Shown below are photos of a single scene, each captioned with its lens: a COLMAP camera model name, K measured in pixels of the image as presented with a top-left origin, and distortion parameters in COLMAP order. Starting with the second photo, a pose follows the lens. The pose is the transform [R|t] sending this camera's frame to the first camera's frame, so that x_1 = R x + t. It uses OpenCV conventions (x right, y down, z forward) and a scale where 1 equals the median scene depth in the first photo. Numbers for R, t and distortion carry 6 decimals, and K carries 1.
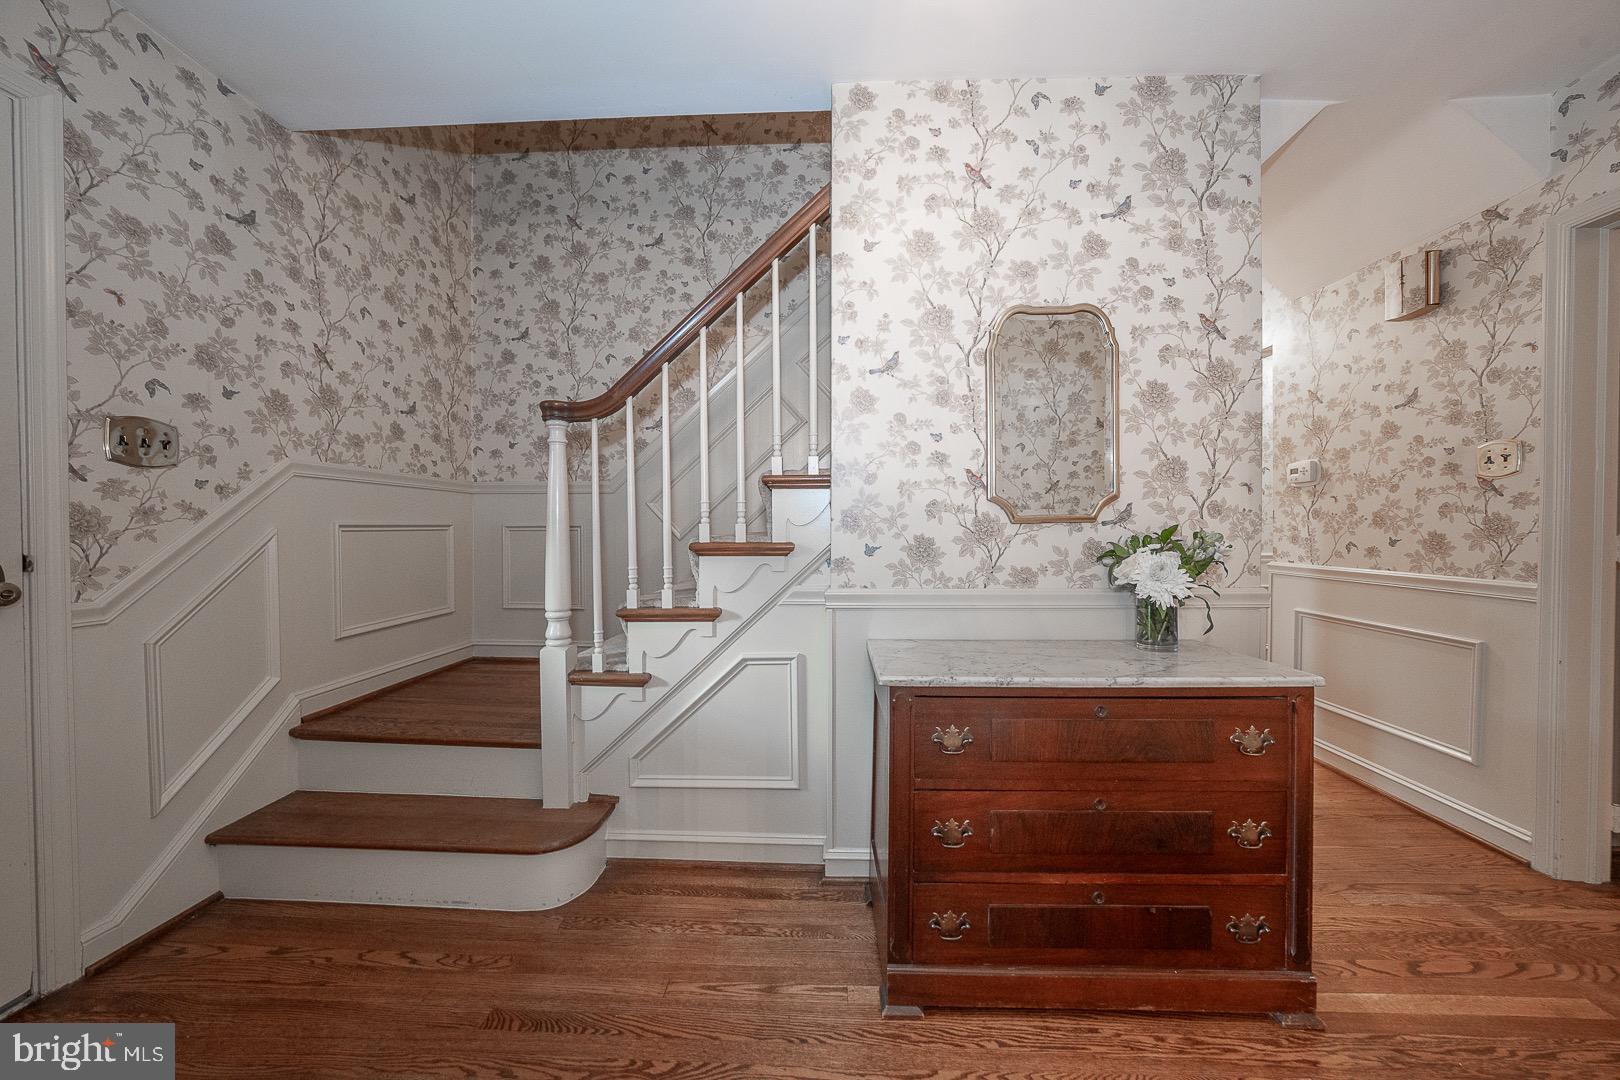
lens RADIAL K [[555.6, 0, 814.9], [0, 555.6, 537.3], [0, 0, 1]] dist [-0.023598, 0.000787]
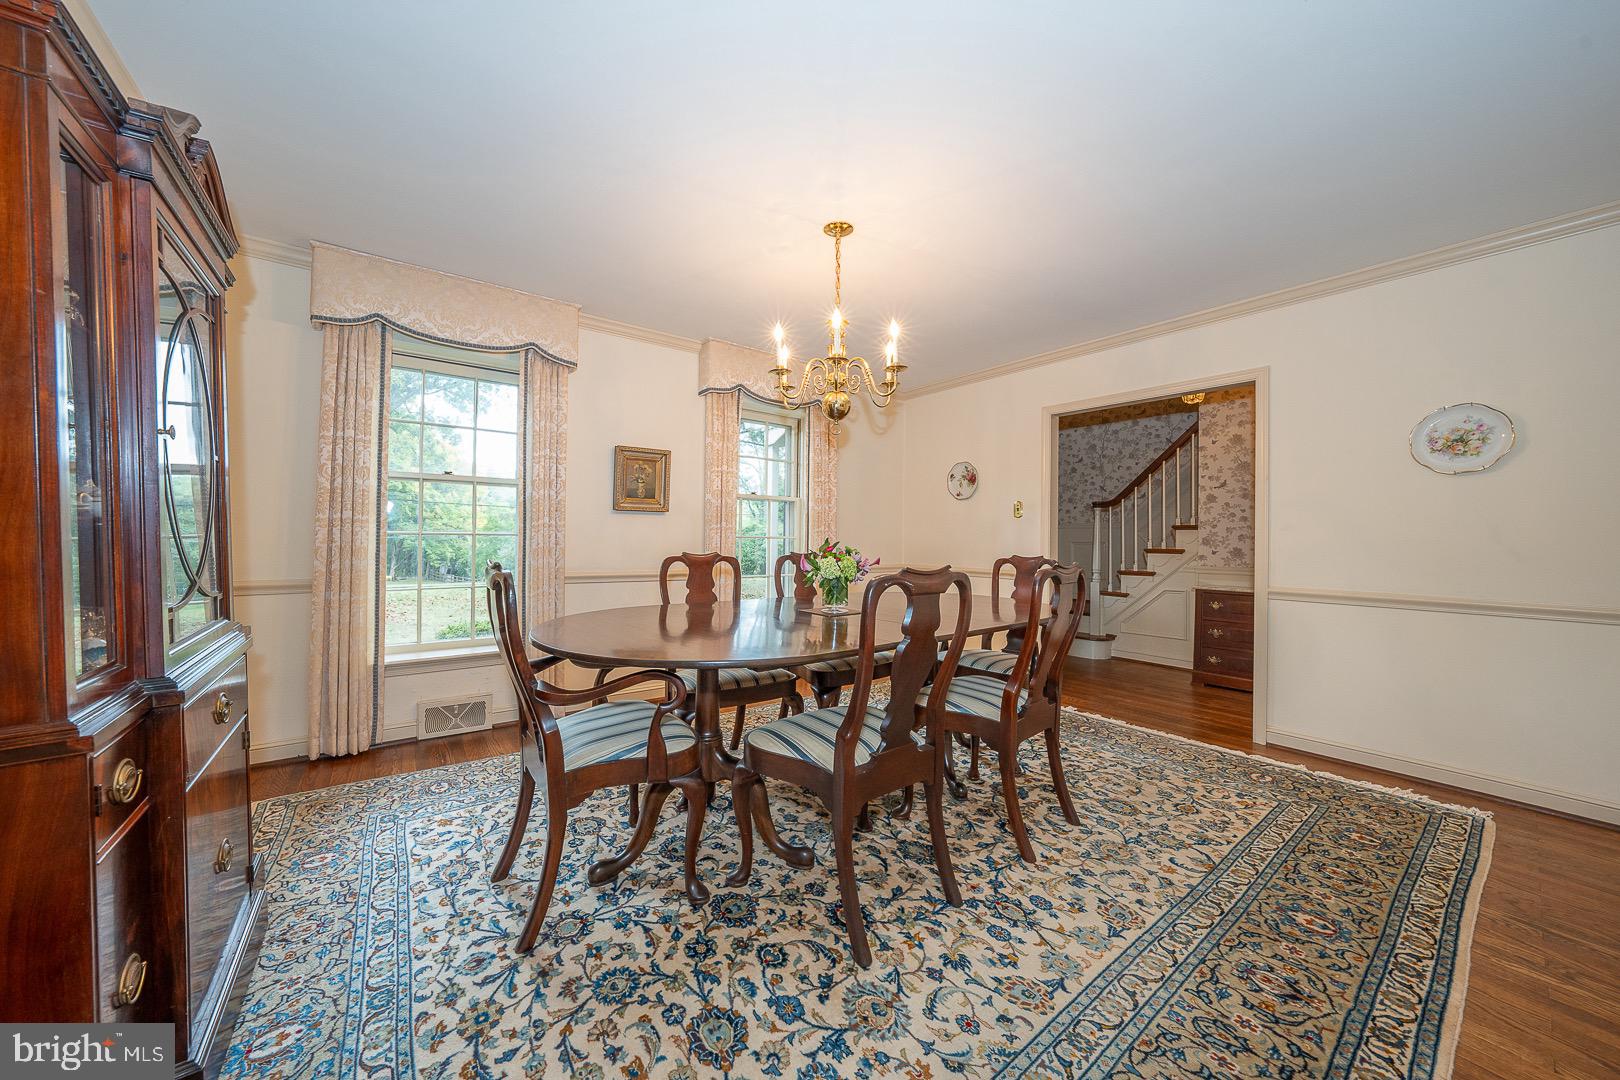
lens RADIAL K [[555.6, 0, 813.4], [0, 555.6, 545.5], [0, 0, 1]] dist [-0.023598, 0.000787]
pose [[0.634249, 0.010812, -0.773054, 0.918025], [-0.017436, 0.999848, -0.000322, 0.023927], [0.772933, 0.013683, 0.634341, -2.197290]]
